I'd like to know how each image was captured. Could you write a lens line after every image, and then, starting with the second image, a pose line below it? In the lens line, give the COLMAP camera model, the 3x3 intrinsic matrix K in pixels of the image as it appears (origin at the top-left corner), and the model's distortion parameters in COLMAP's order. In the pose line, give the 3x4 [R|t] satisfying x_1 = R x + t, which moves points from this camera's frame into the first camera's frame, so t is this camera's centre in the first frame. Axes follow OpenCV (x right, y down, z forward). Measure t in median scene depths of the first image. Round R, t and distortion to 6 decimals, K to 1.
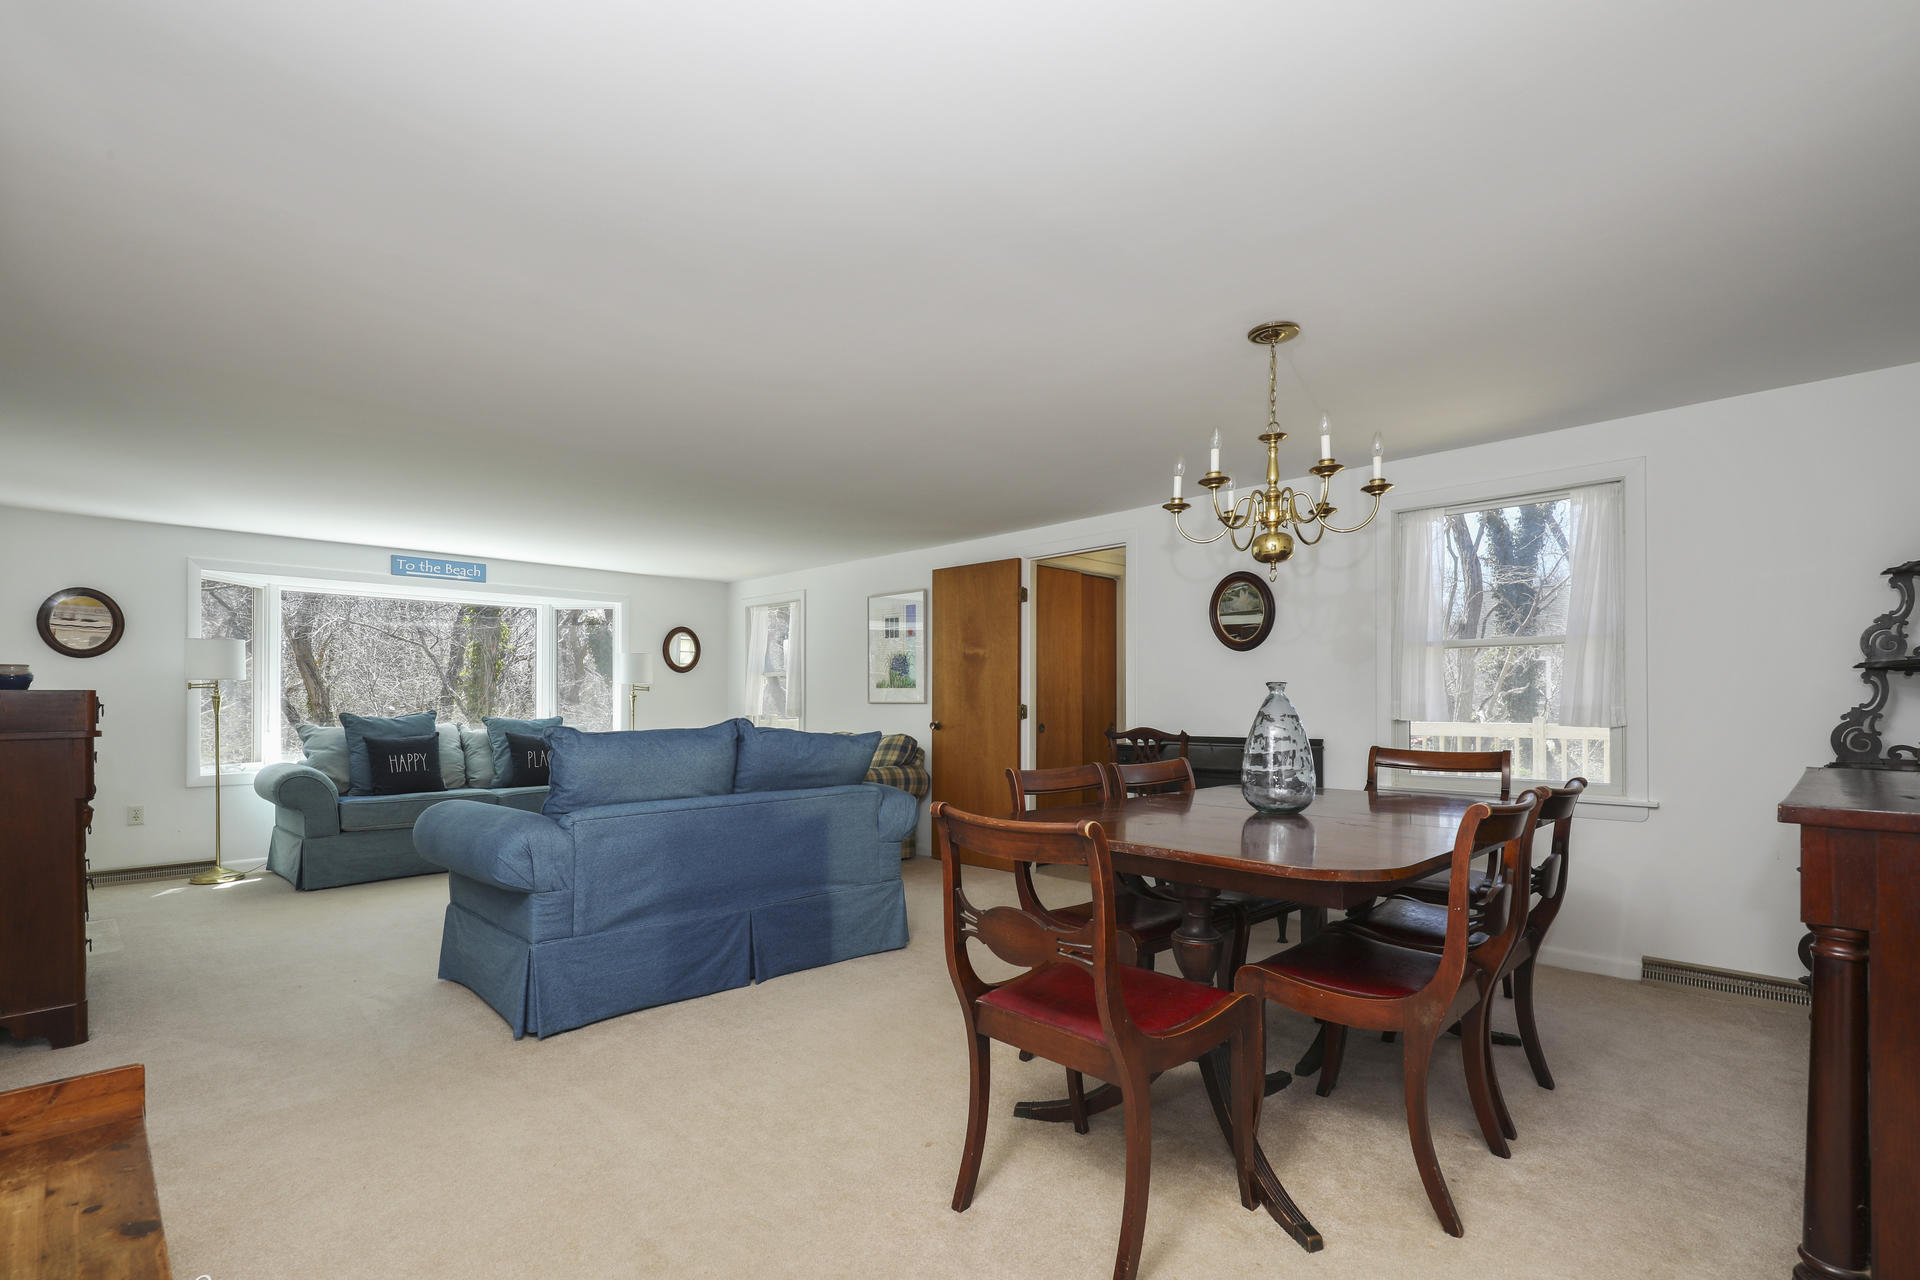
lens RADIAL K [[878.8, 0, 981.2], [0, 878.8, 691.6], [0, 0, 1]] dist [-0.001274, 0.000432]
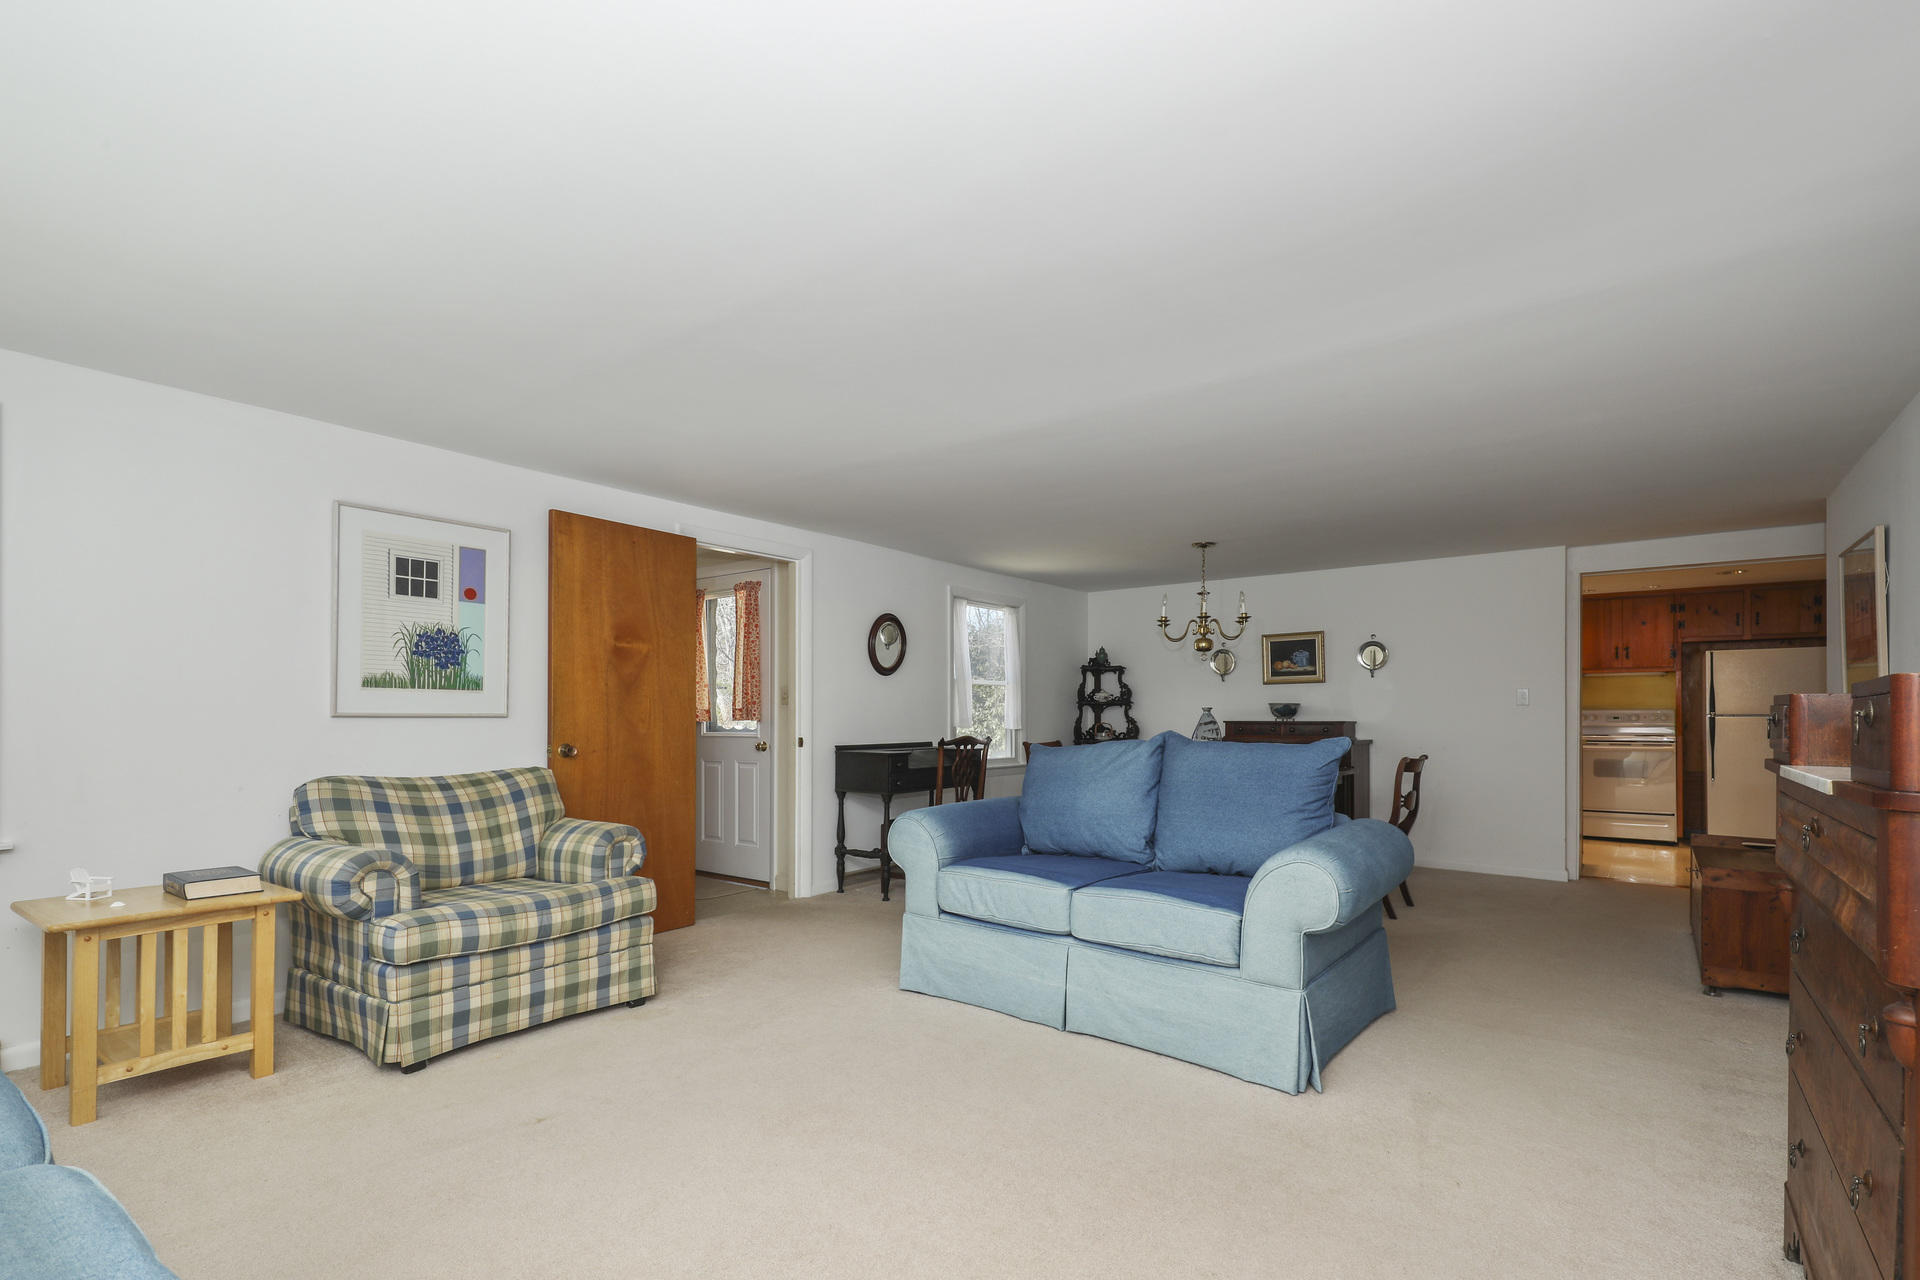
lens RADIAL K [[909.2, 0, 956.7], [0, 909.2, 717.0], [0, 0, 1]] dist [0.011220, 0.000089]
pose [[-0.110073, 0.004107, 0.993915, -0.741673], [-0.010308, 0.999933, -0.005274, 0.013654], [-0.993870, -0.010825, -0.110024, 0.775758]]
